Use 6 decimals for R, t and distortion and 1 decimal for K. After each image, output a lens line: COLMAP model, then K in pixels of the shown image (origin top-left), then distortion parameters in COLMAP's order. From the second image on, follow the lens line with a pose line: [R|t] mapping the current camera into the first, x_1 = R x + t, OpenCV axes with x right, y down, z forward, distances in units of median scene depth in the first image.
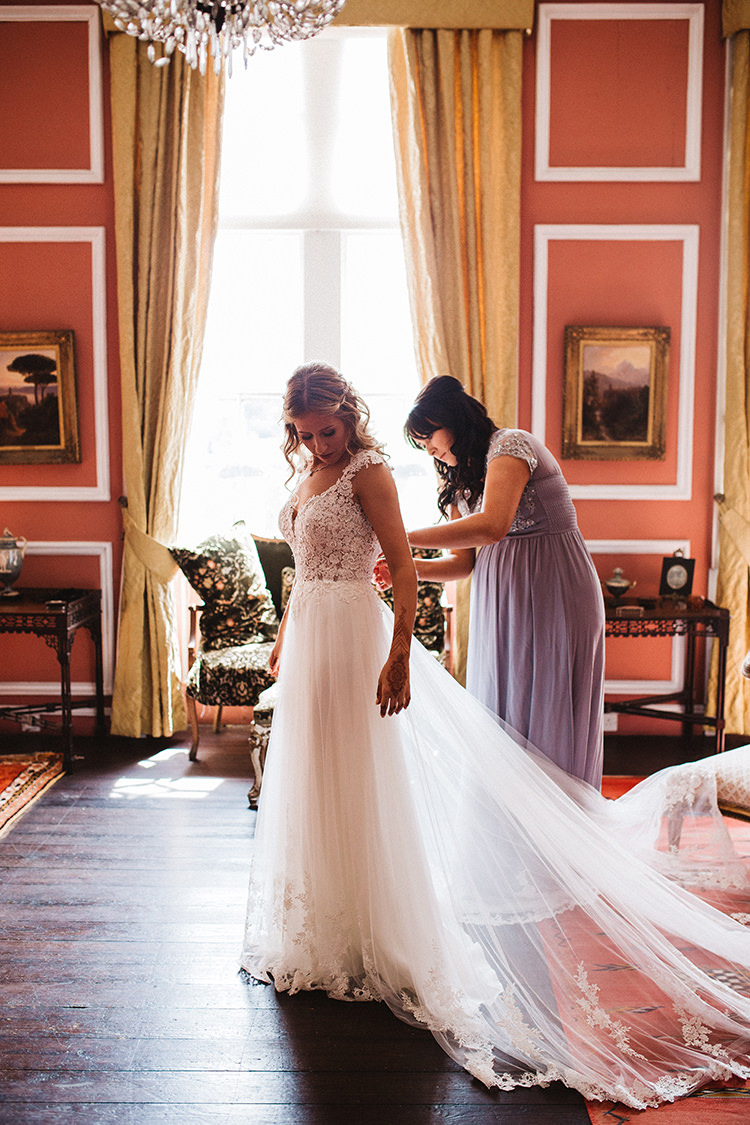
lens RADIAL K [[1124.4, 0, 374.3], [0, 1124.4, 561.2], [0, 0, 1]] dist [-0.001724, 0.000000]
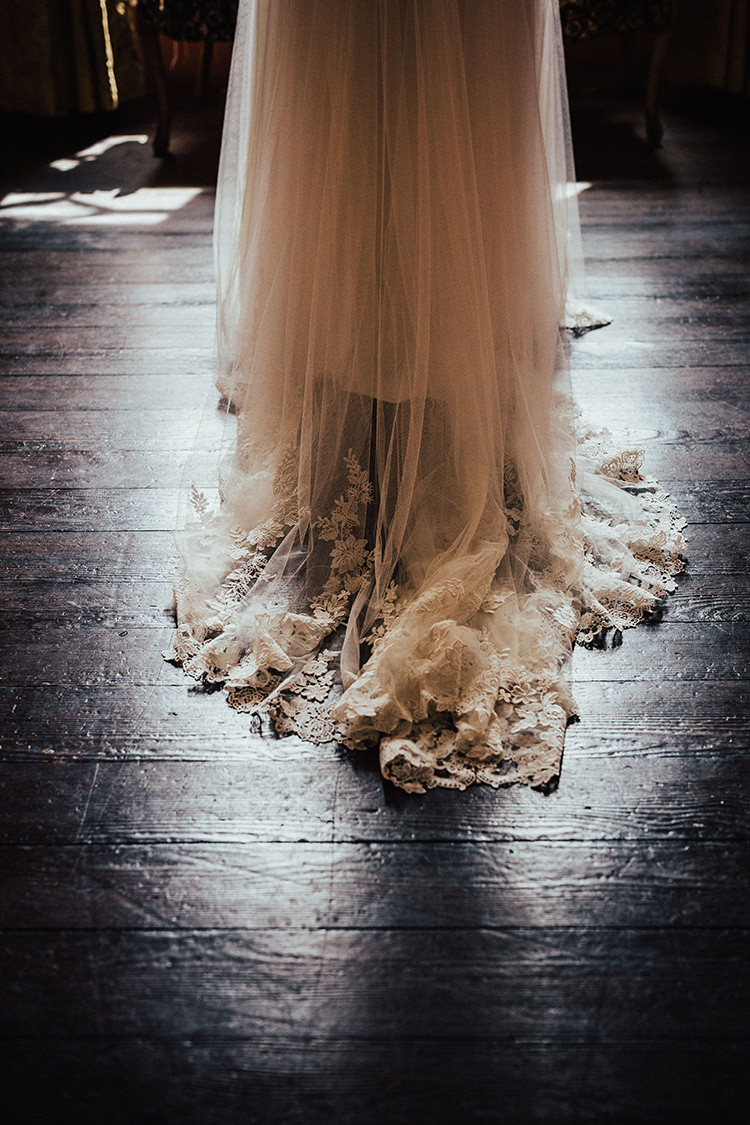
lens RADIAL K [[1638.3, 0, 375.7], [0, 1638.3, 561.9], [0, 0, 1]] dist [-0.003156, 0.000000]
pose [[0.999355, -0.016046, -0.032131, -0.050779], [0.027400, 0.919027, 0.393242, 0.066522], [0.023219, -0.393868, 0.918874, 0.288475]]
